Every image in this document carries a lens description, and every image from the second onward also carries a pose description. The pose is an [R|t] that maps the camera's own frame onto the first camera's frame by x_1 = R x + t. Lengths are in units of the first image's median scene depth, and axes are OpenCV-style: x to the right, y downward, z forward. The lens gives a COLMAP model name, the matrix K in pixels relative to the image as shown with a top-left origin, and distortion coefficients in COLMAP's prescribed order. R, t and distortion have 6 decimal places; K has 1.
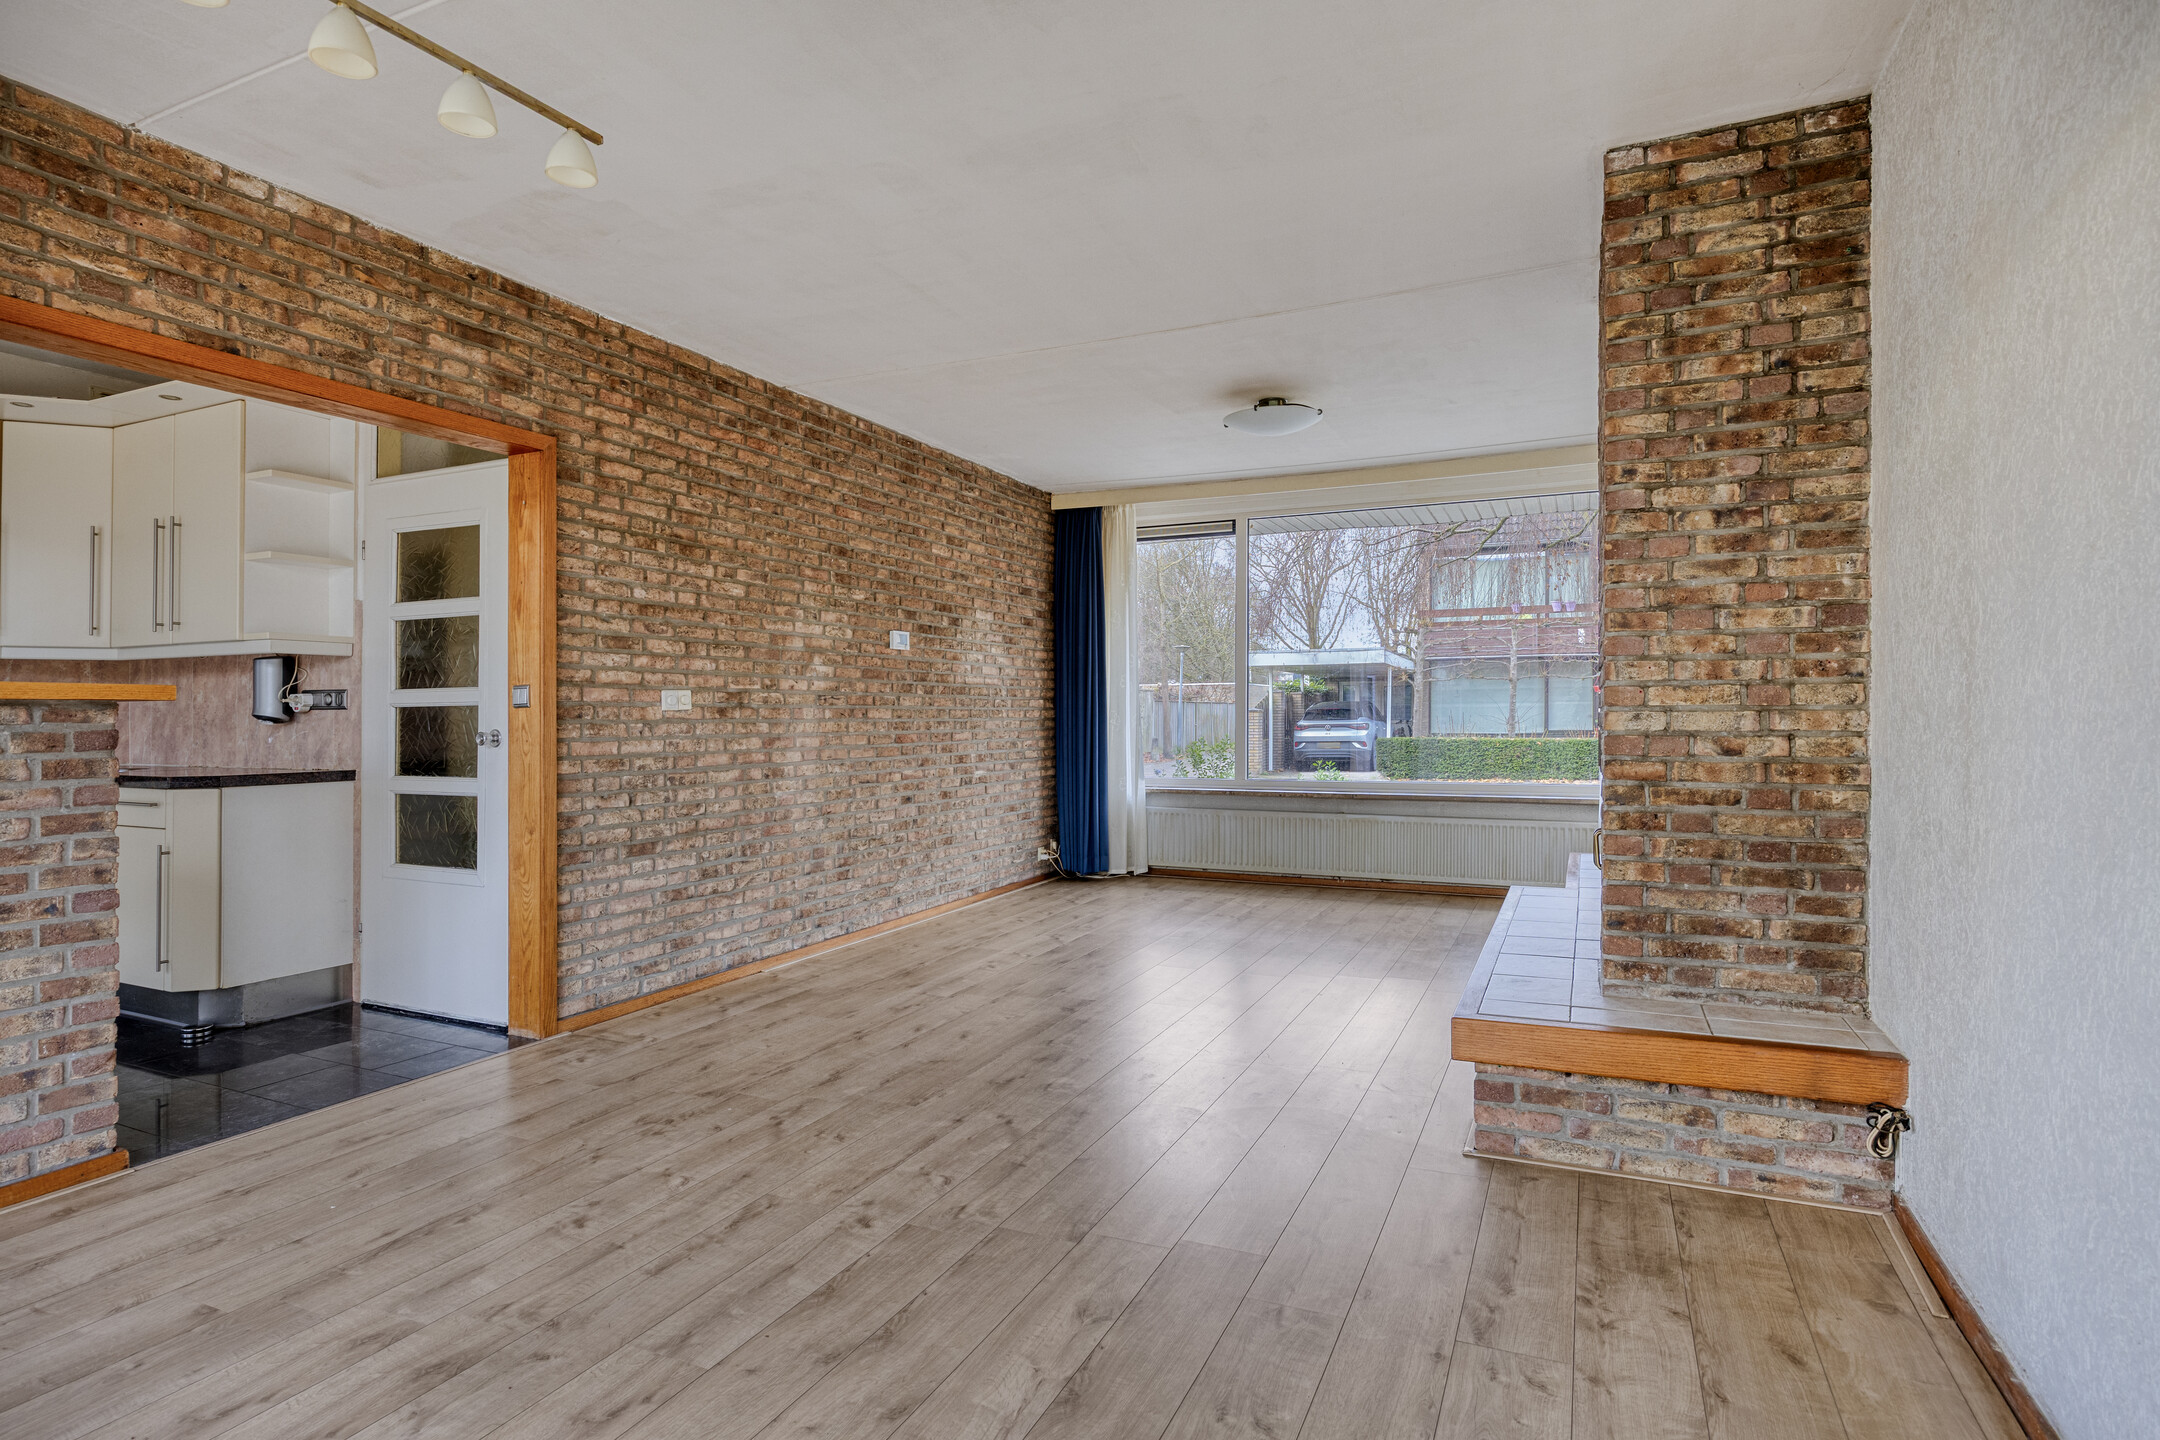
lens RADIAL K [[1121.5, 0, 1092.9], [0, 1121.5, 723.7], [0, 0, 1]] dist [-0.004636, -0.001637]
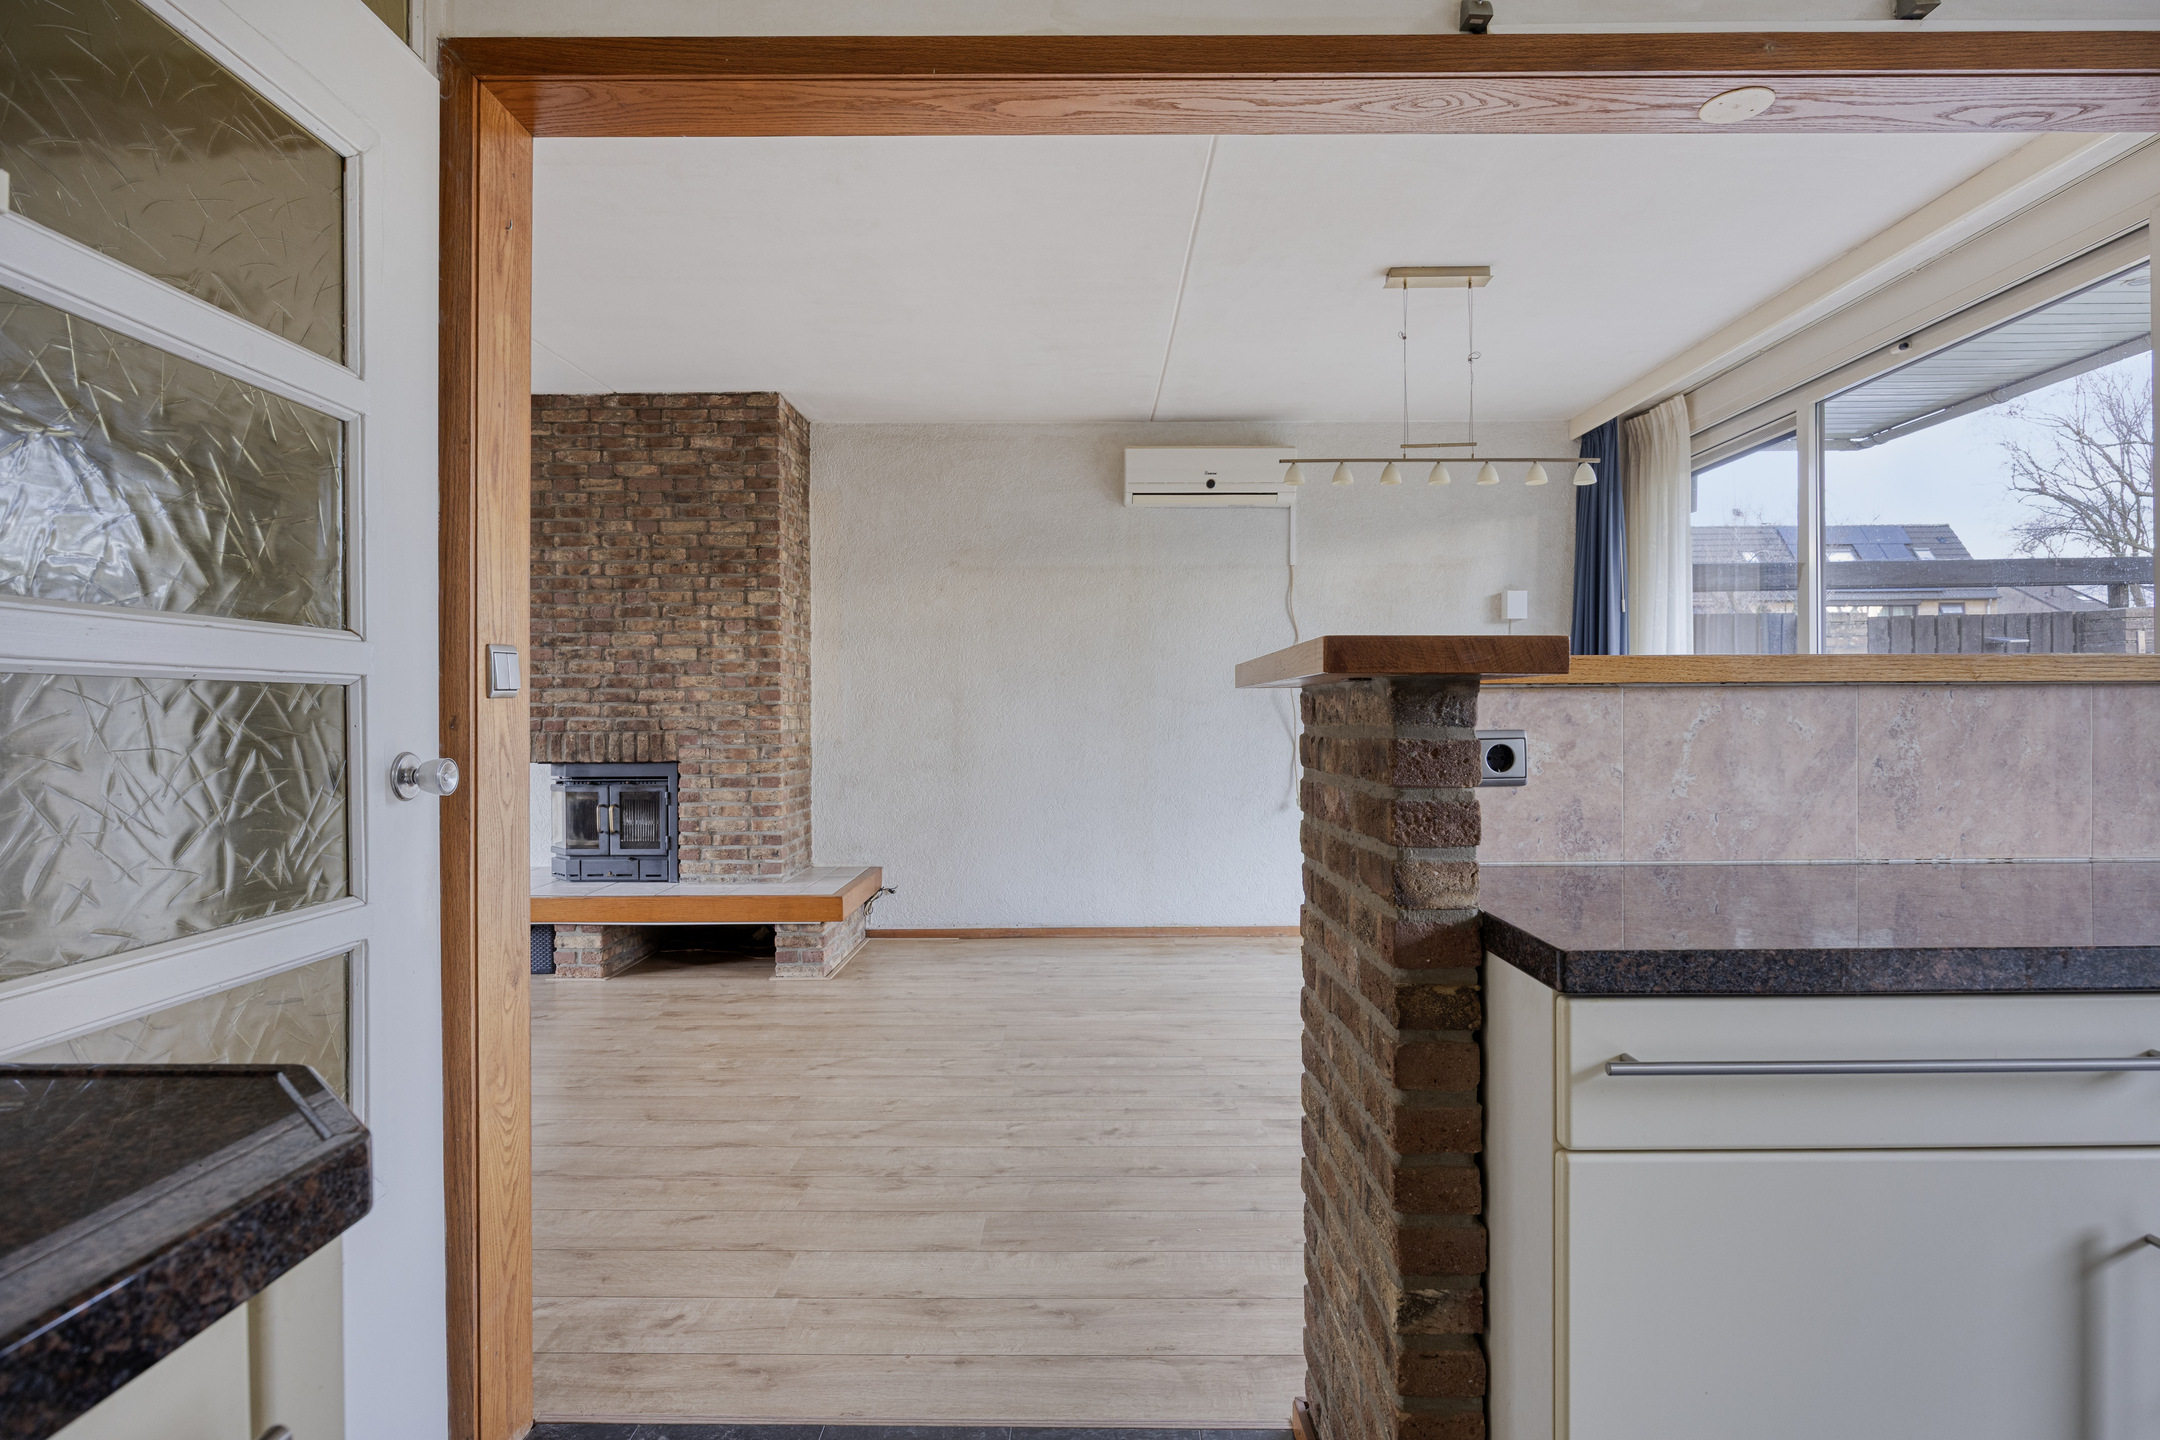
lens RADIAL K [[1121.5, 0, 1092.9], [0, 1121.5, 723.7], [0, 0, 1]] dist [-0.004636, -0.001637]
pose [[-0.420130, 0.003623, 0.907457, -1.343922], [0.014869, 0.999885, 0.002892, -0.001526], [-0.907342, 0.014708, -0.420136, 1.314534]]
